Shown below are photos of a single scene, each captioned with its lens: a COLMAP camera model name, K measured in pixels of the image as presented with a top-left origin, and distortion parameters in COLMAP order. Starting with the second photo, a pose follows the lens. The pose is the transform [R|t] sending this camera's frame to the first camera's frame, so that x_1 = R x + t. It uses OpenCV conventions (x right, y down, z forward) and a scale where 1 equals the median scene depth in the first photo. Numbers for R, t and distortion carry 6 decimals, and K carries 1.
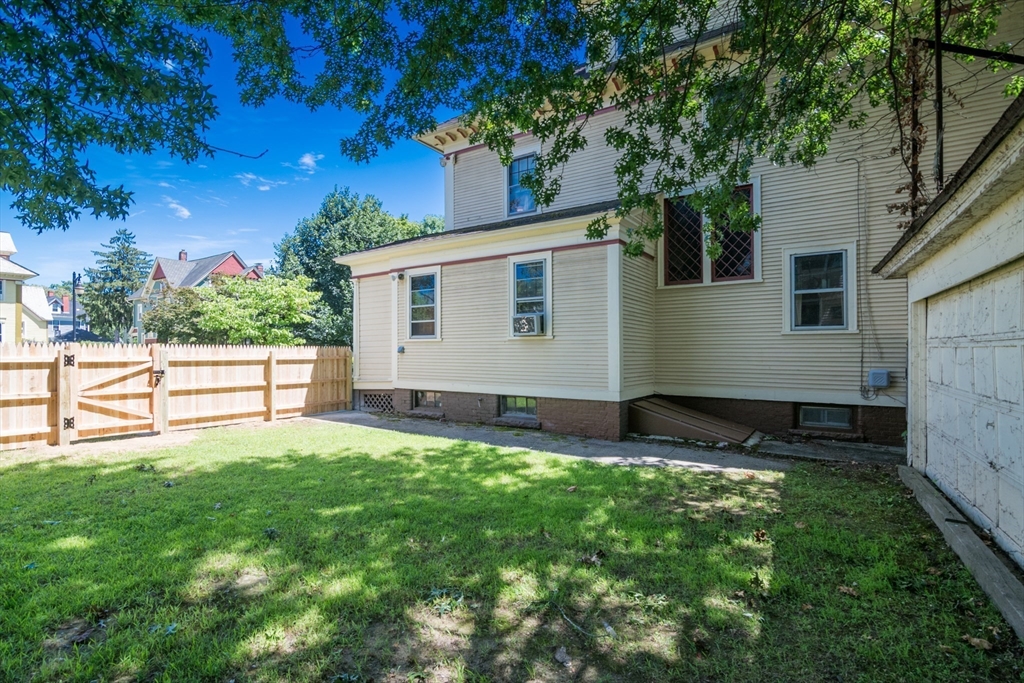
lens RADIAL K [[506.6, 0, 508.9], [0, 506.6, 349.1], [0, 0, 1]] dist [-0.012869, -0.000942]
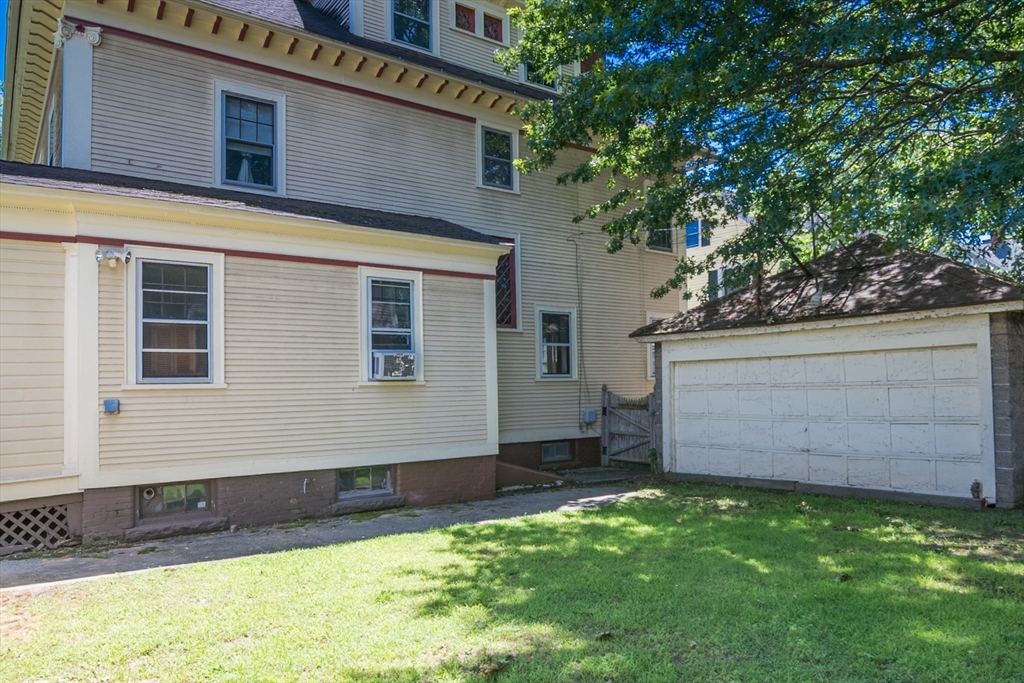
lens RADIAL K [[704.9, 0, 512.0], [0, 704.9, 367.0], [0, 0, 1]] dist [-0.024846, -0.001322]
pose [[0.316602, 0.024053, 0.948254, -0.885026], [0.014580, 0.999437, -0.030219, -0.012815], [-0.948447, 0.023393, 0.316073, 0.521038]]
